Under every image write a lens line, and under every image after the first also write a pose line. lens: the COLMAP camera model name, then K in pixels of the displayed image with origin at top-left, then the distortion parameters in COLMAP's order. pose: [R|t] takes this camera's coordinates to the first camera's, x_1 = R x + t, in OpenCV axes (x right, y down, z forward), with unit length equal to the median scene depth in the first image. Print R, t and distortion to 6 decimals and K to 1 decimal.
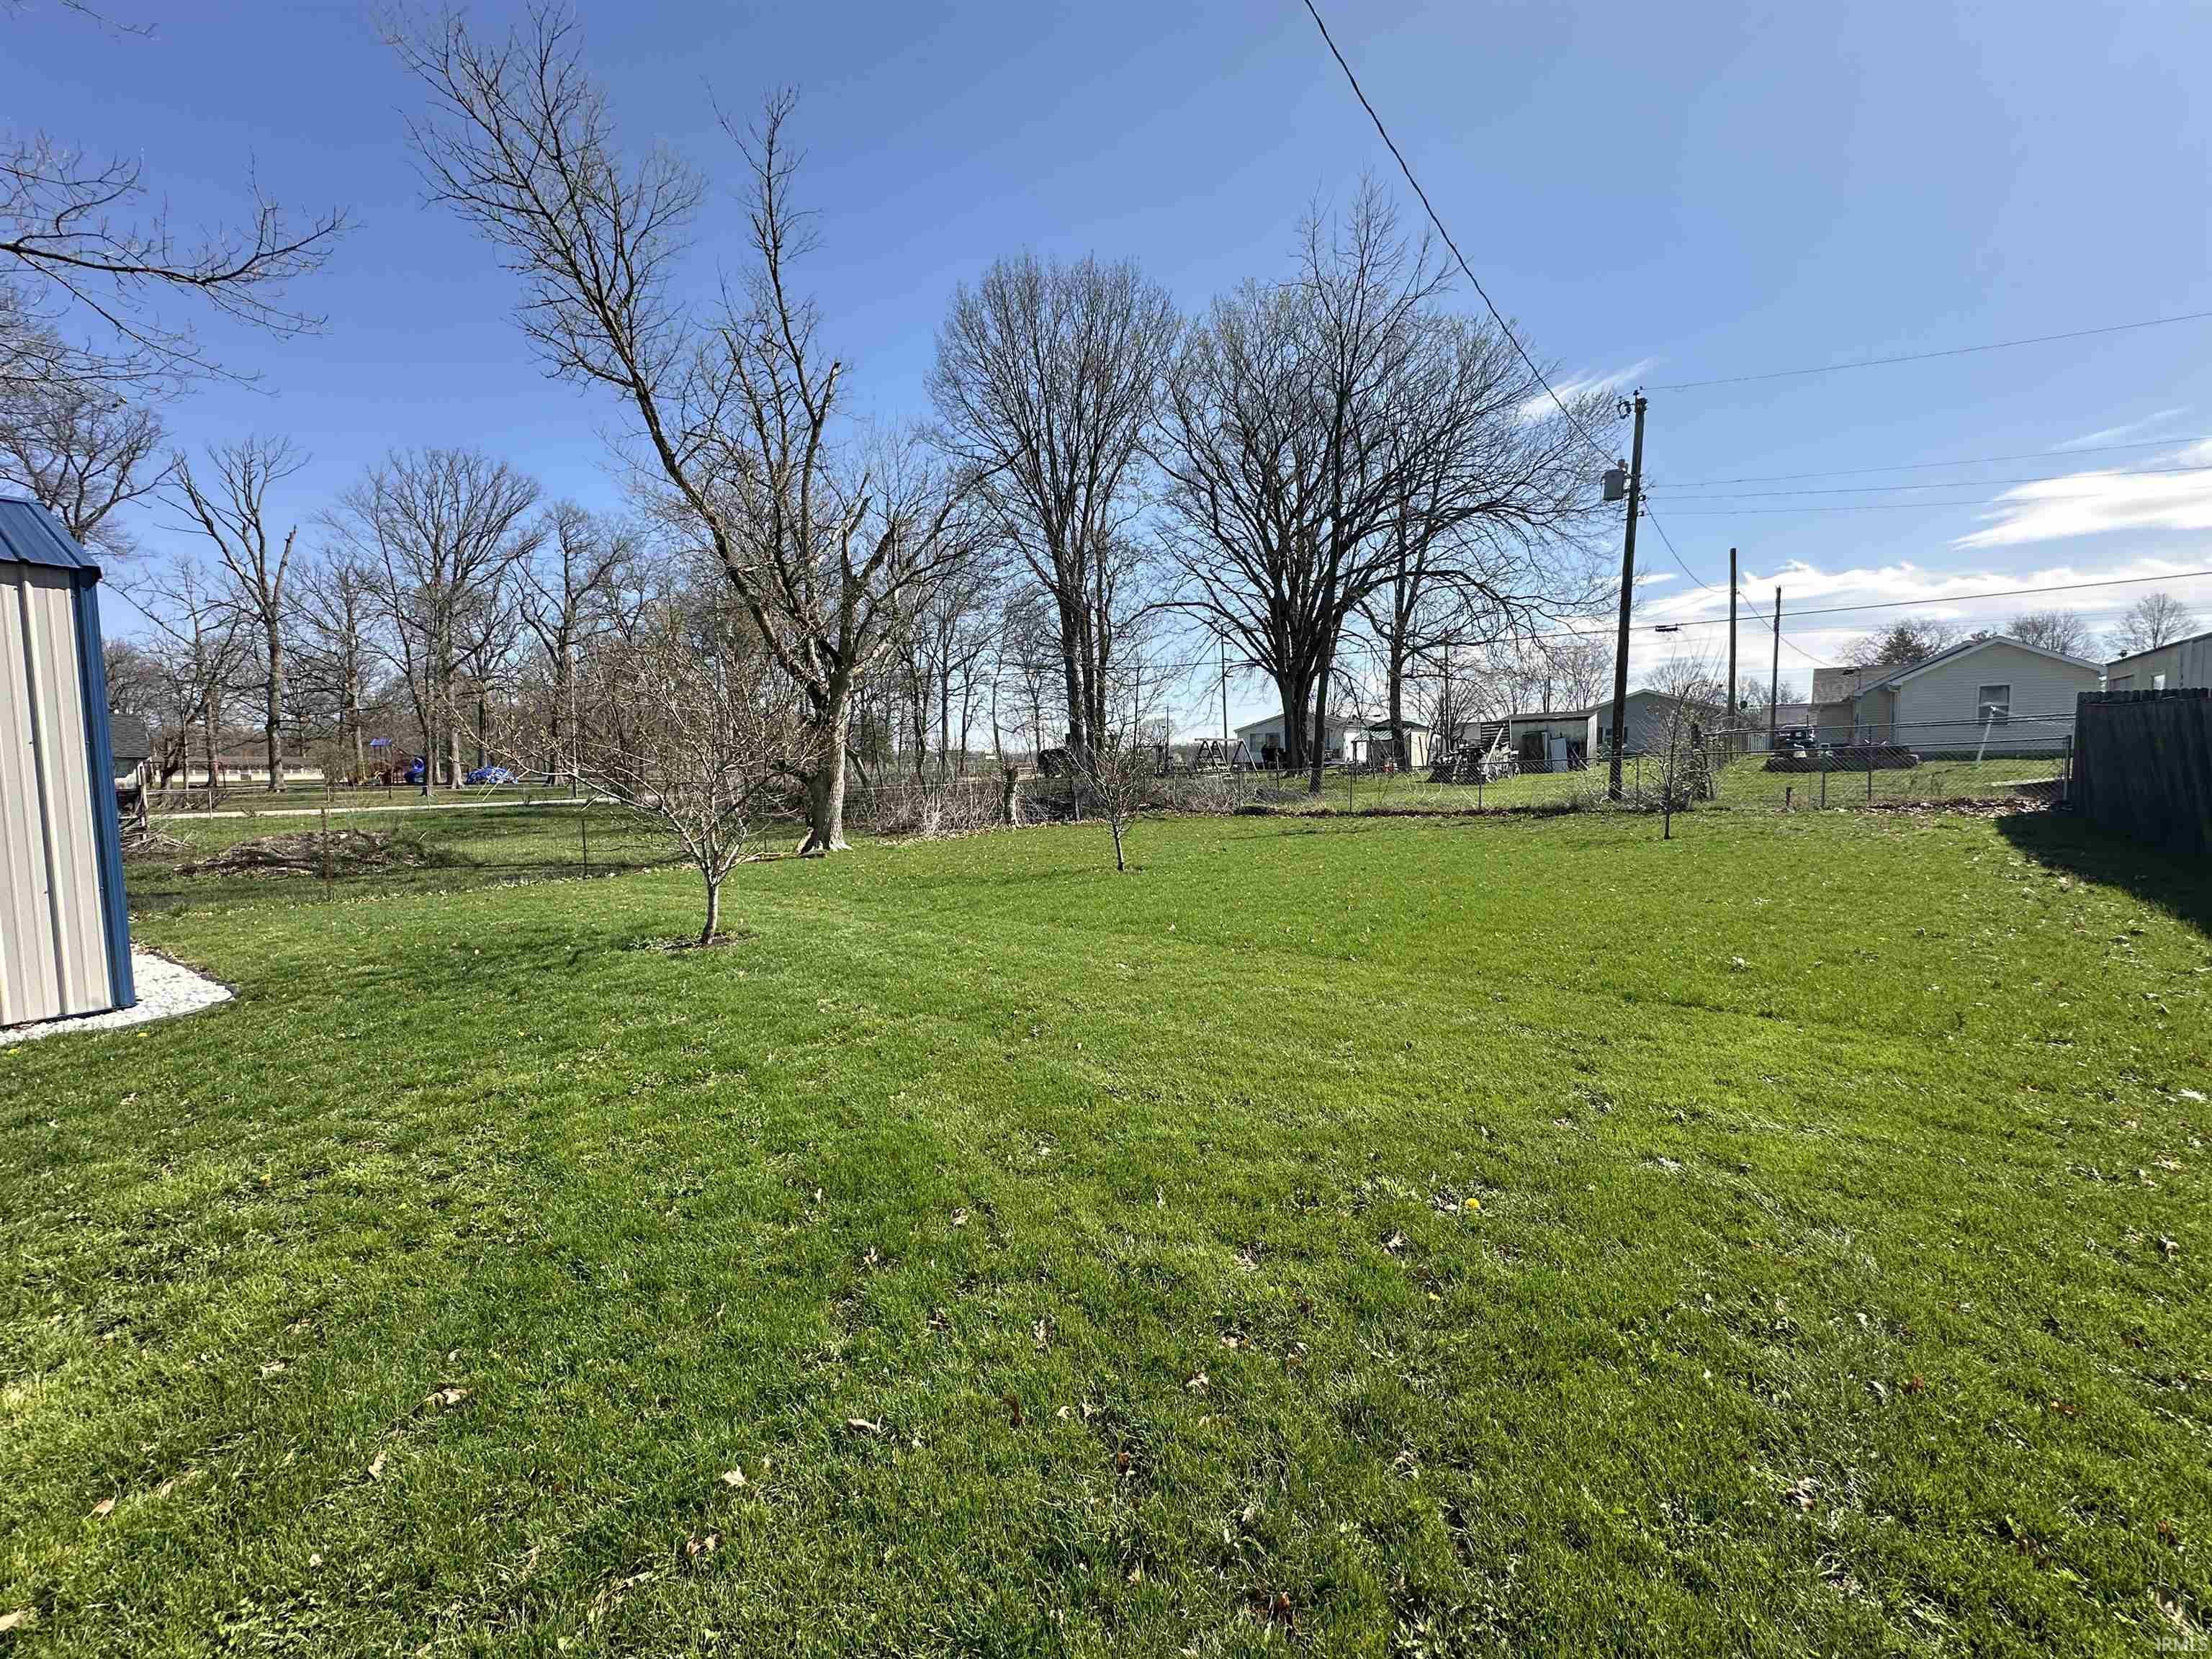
lens RADIAL K [[878.7, 0, 1107.0], [0, 878.7, 829.9], [0, 0, 1]] dist [0.000347, 0.000028]
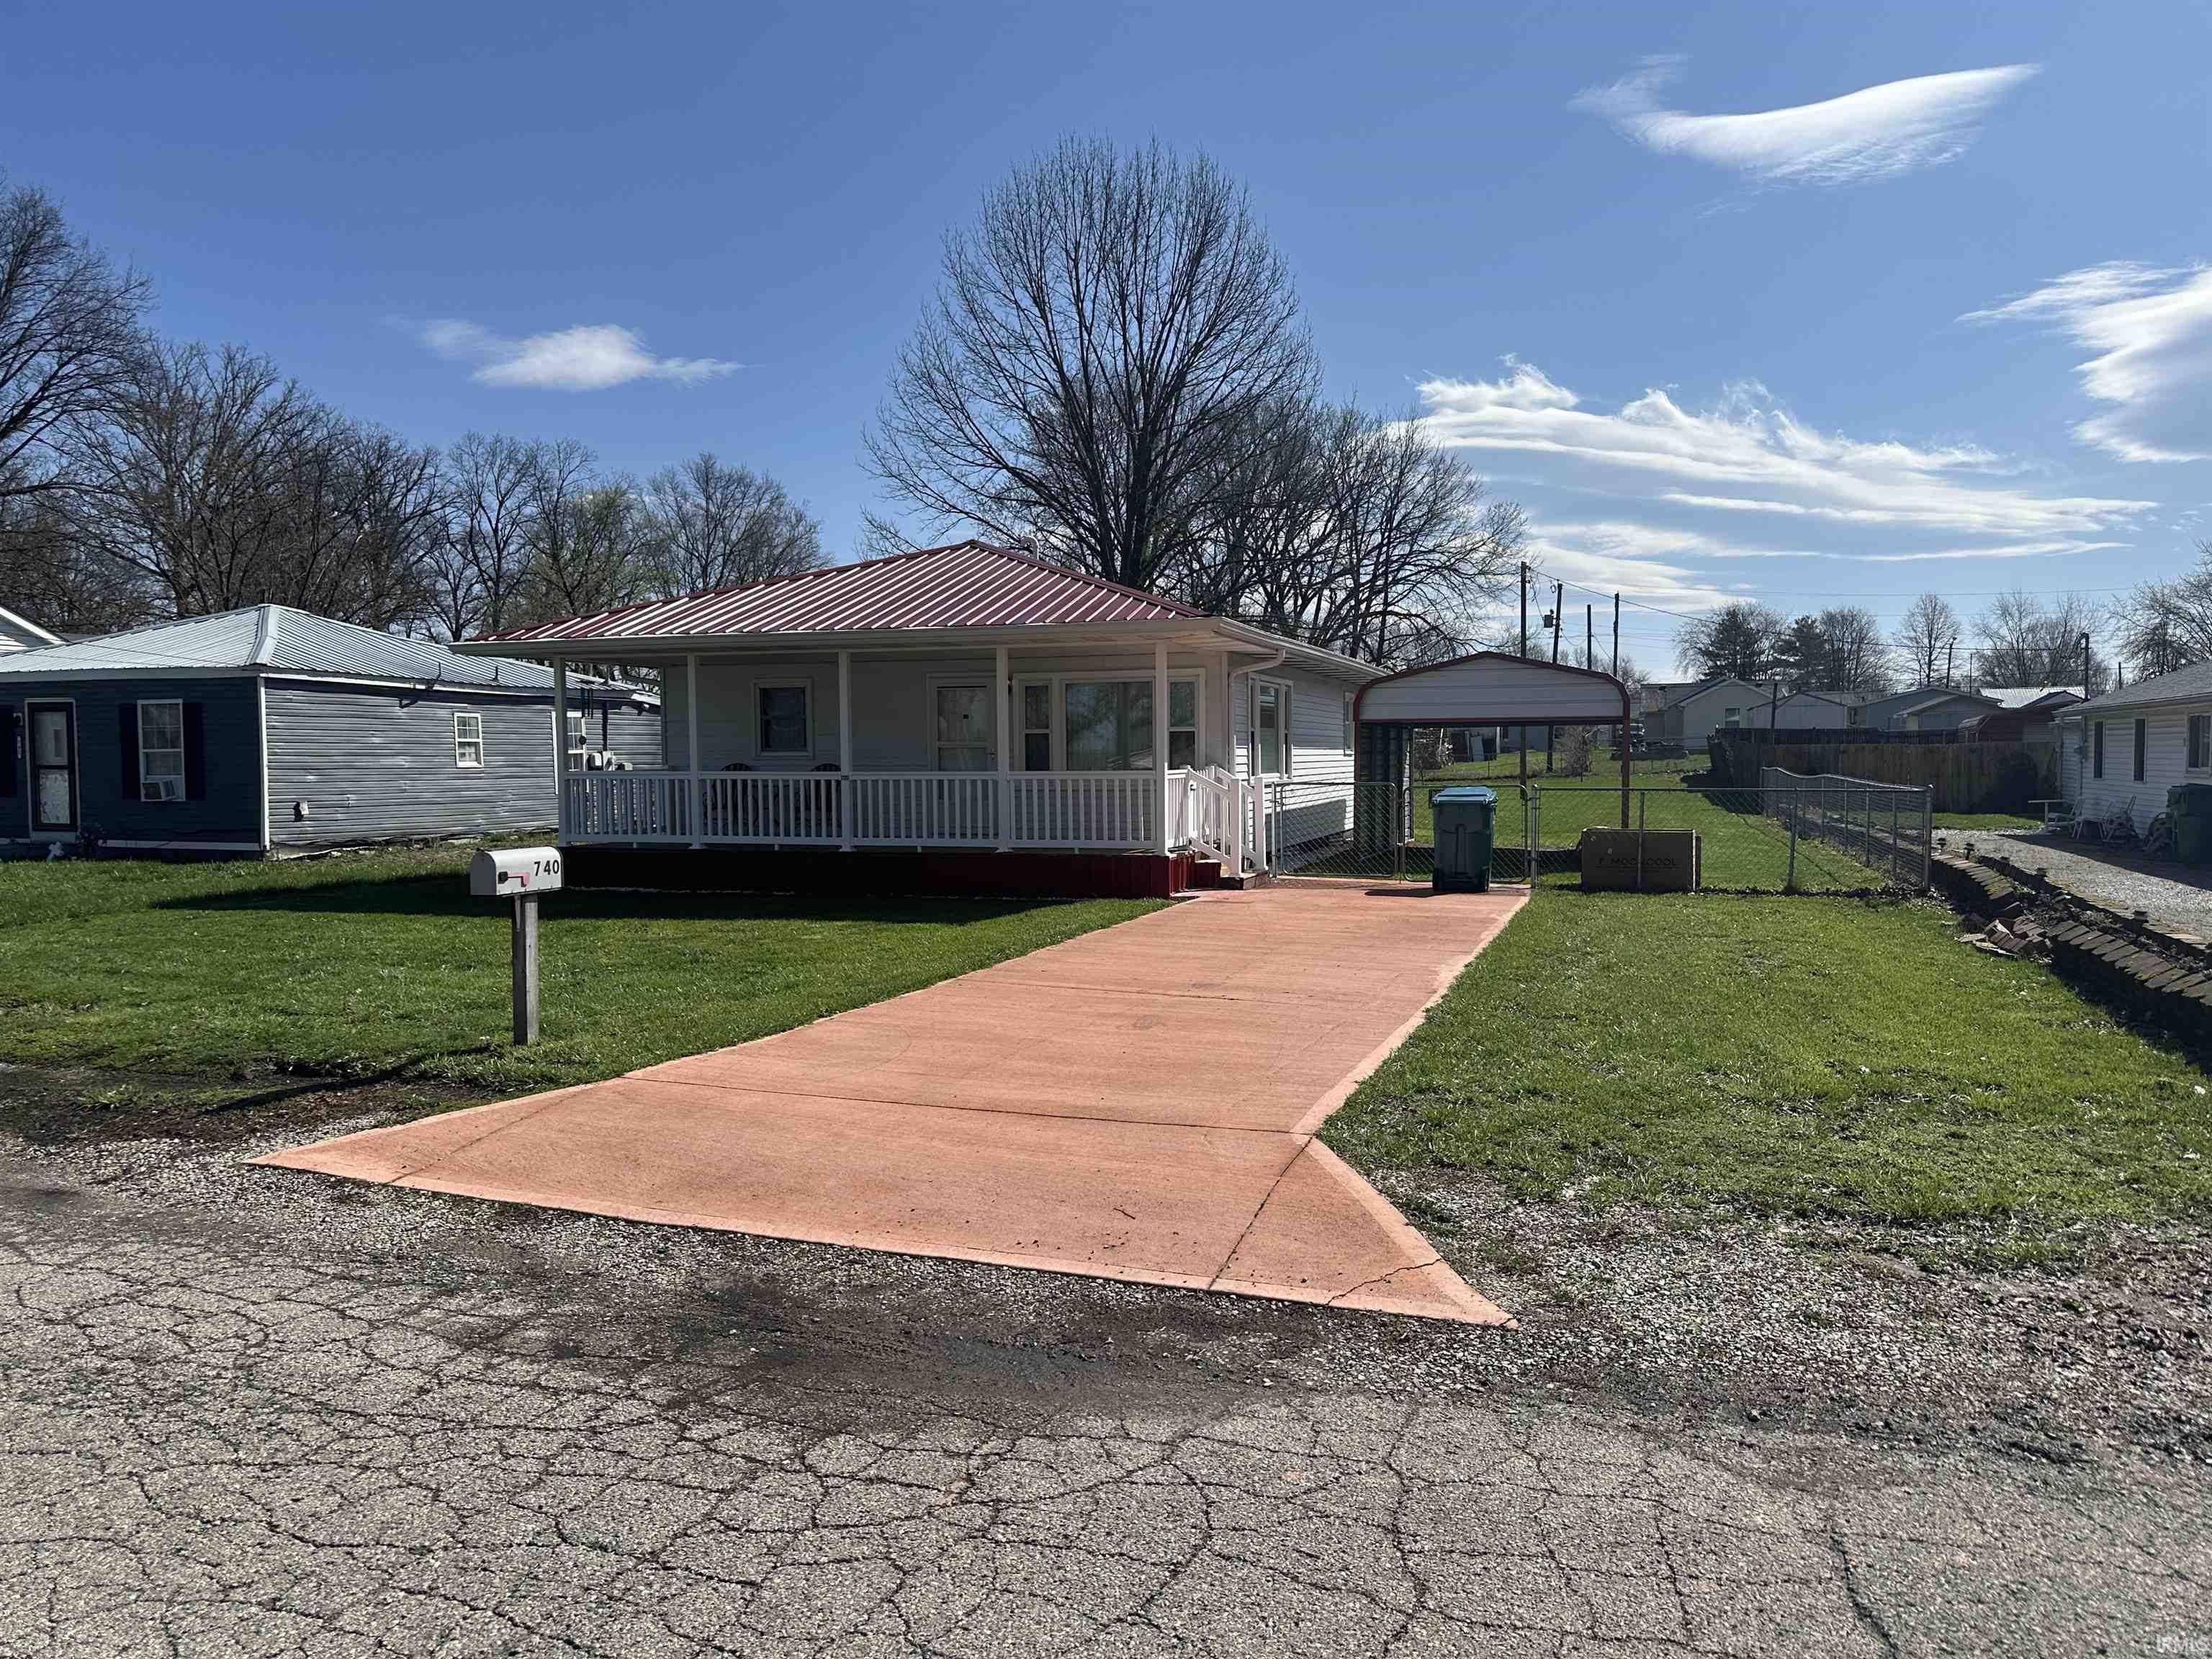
lens RADIAL K [[1546.9, 0, 1105.4], [0, 1546.9, 838.5], [0, 0, 1]] dist [0.004589, 0.002724]
pose [[0.946403, -0.013253, 0.322717, -0.796580], [0.021461, 0.999530, -0.021889, 0.090286], [-0.322275, 0.027641, 0.946242, -1.054451]]
